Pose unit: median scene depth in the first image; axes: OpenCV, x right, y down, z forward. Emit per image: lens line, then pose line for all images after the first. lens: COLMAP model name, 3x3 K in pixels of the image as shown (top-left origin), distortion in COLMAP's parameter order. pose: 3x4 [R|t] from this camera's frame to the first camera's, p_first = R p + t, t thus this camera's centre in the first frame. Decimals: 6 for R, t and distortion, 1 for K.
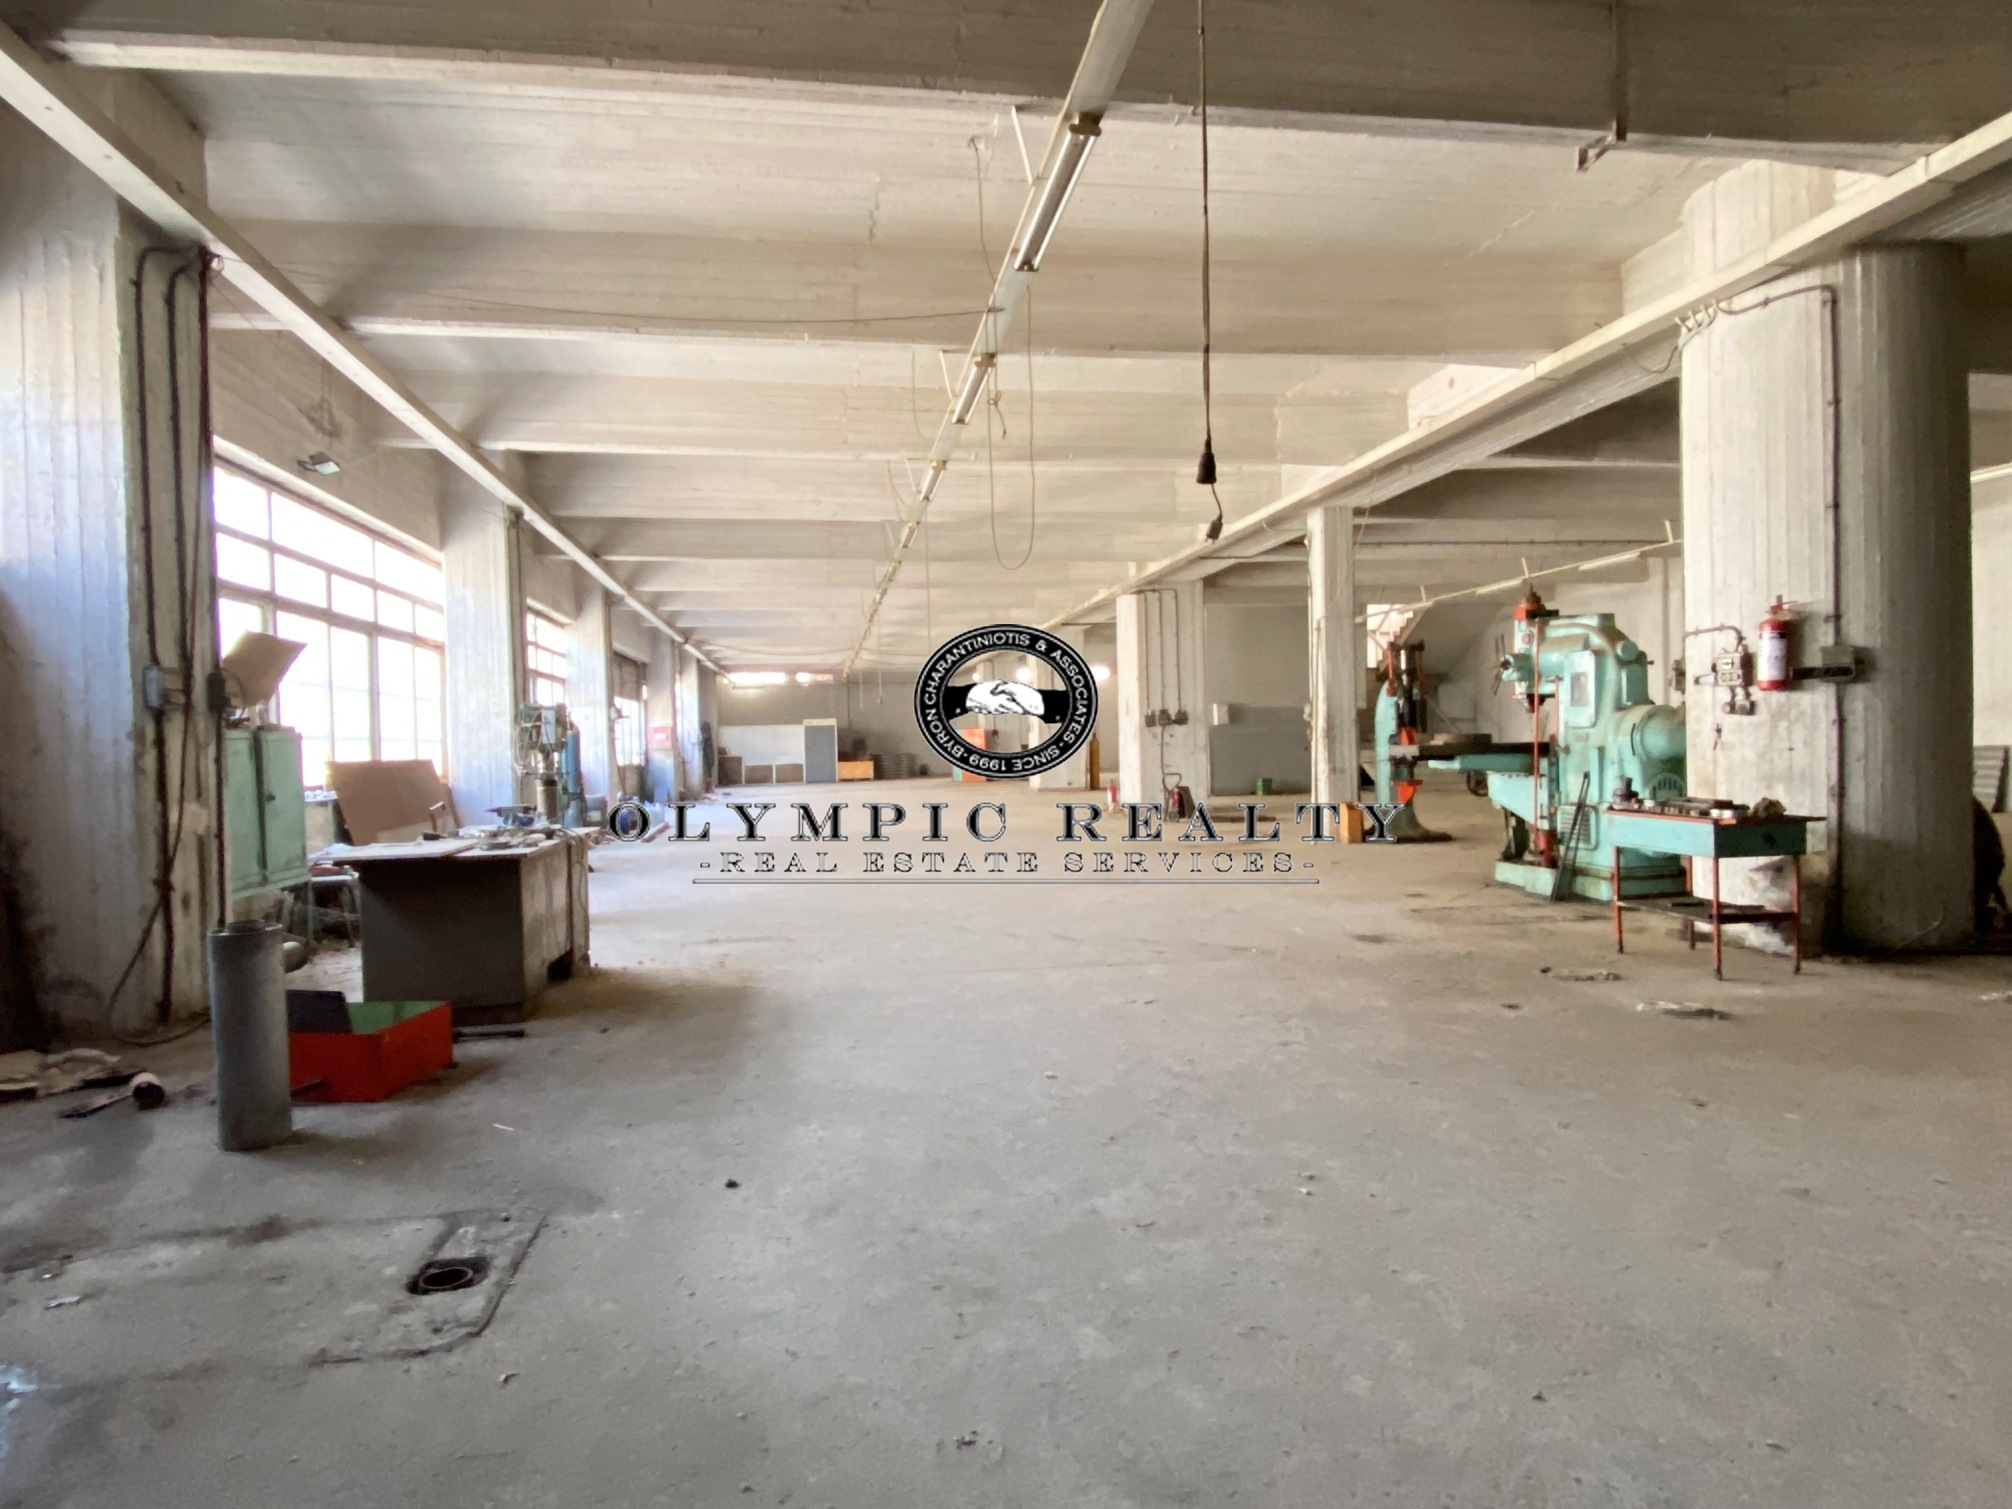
lens RADIAL K [[1147.3, 0, 1006.0], [0, 1147.3, 754.5], [0, 0, 1]] dist [0.080114, -0.095927]
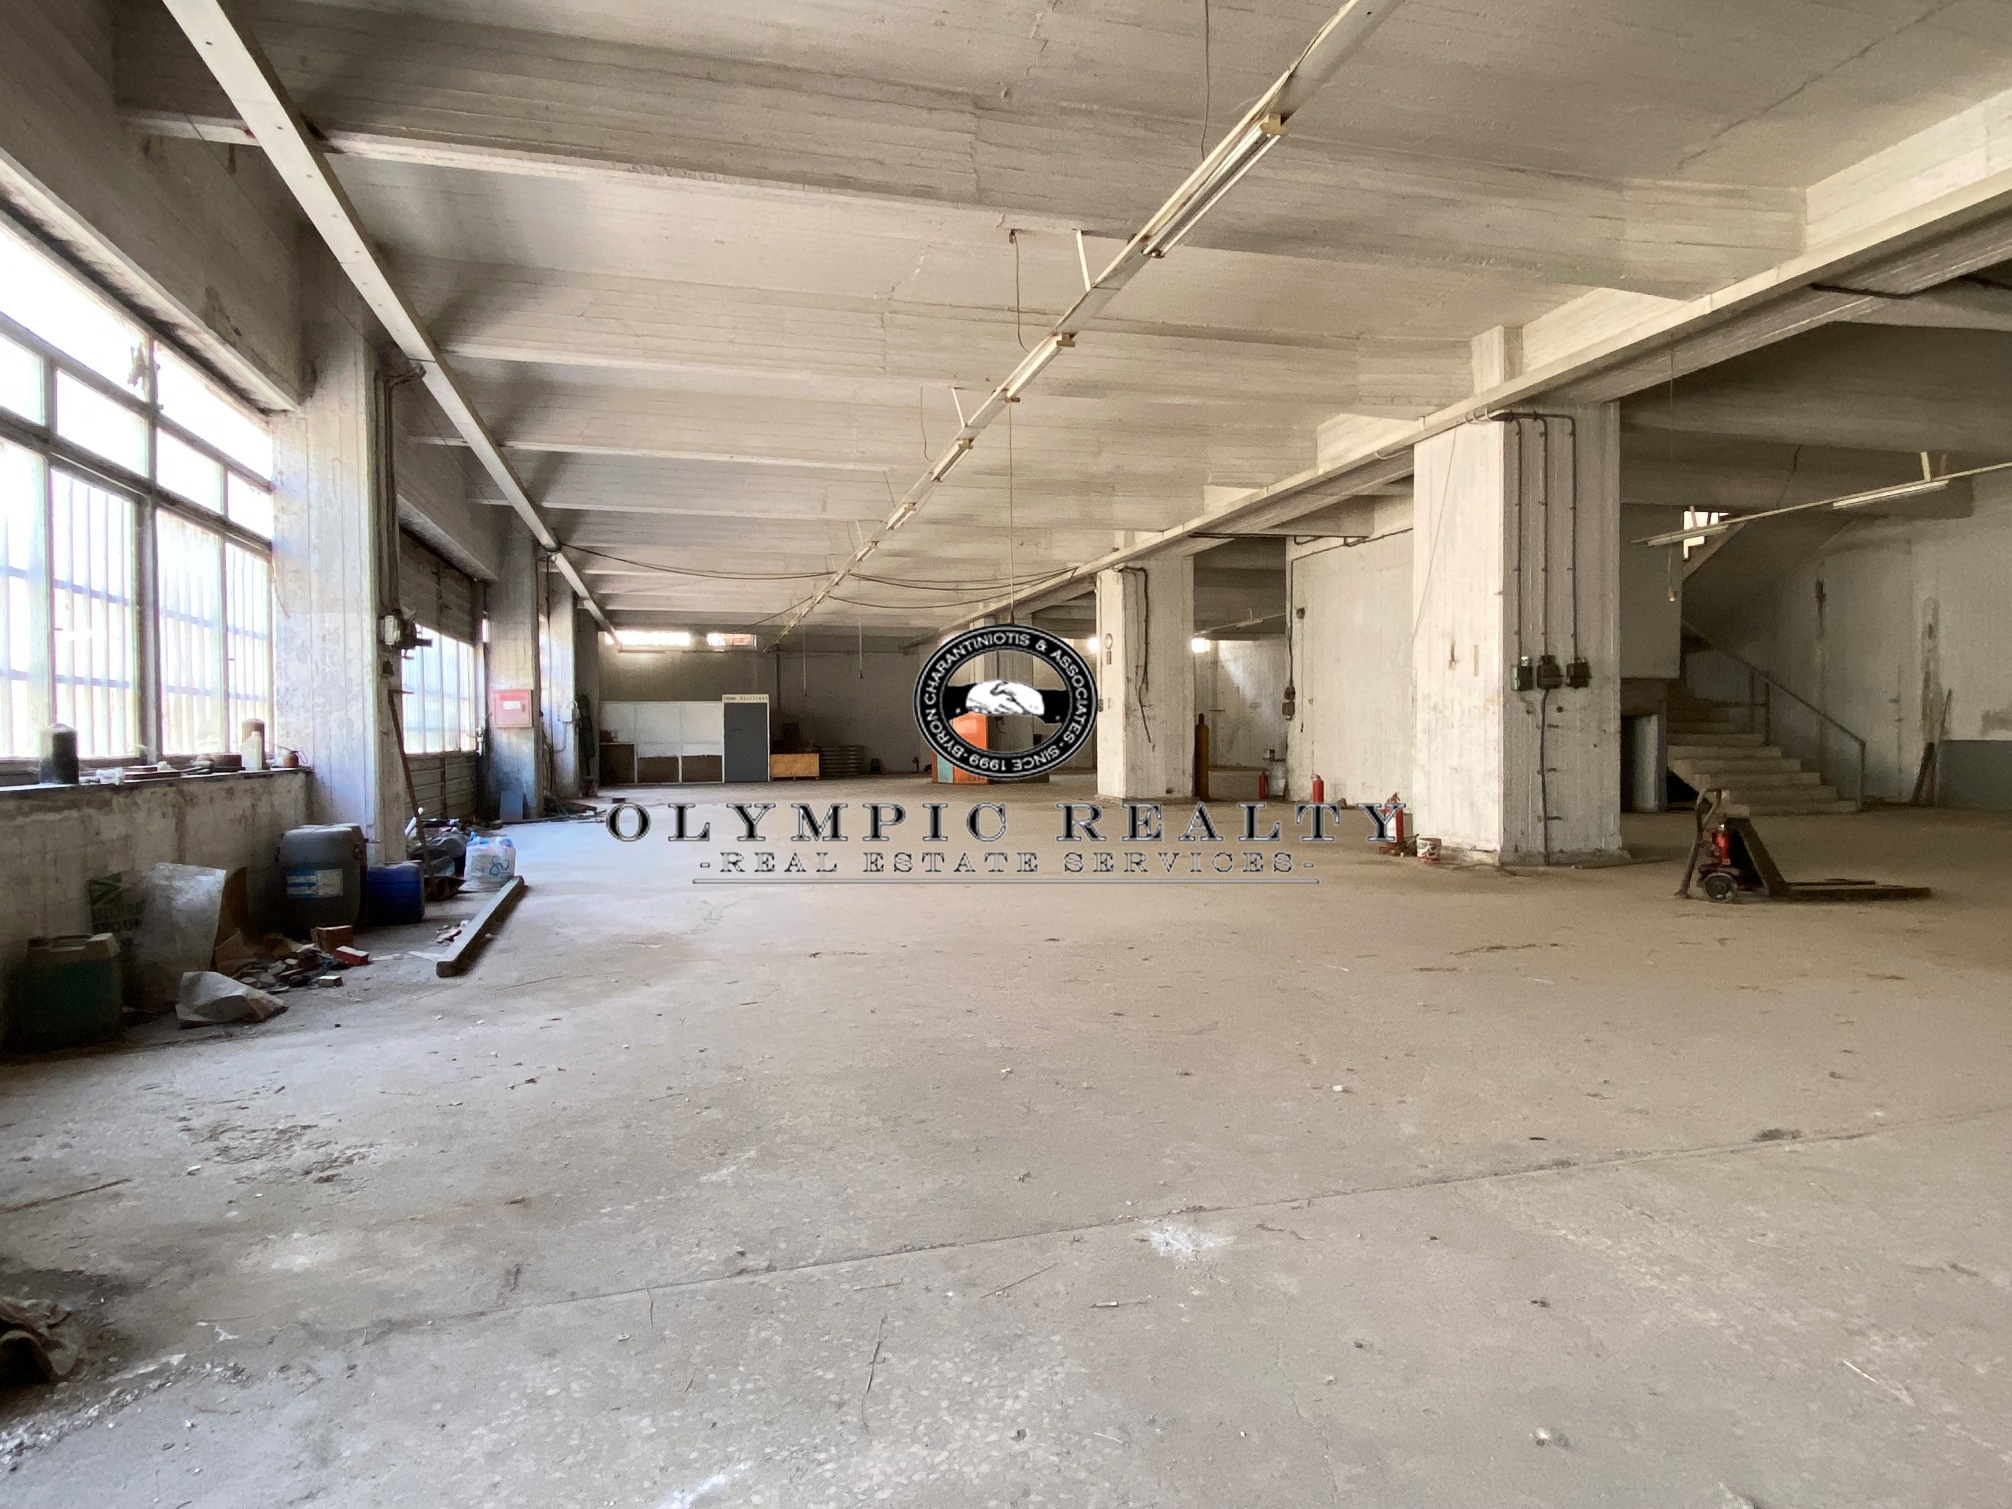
lens RADIAL K [[1196.6, 0, 1006.0], [0, 1196.6, 754.5], [0, 0, 1]] dist [0.075911, -0.113839]
pose [[0.995594, 0.013573, 0.092785, -0.101752], [-0.013916, 0.999899, 0.003052, 0.003646], [-0.092734, -0.004330, 0.995681, 0.350532]]
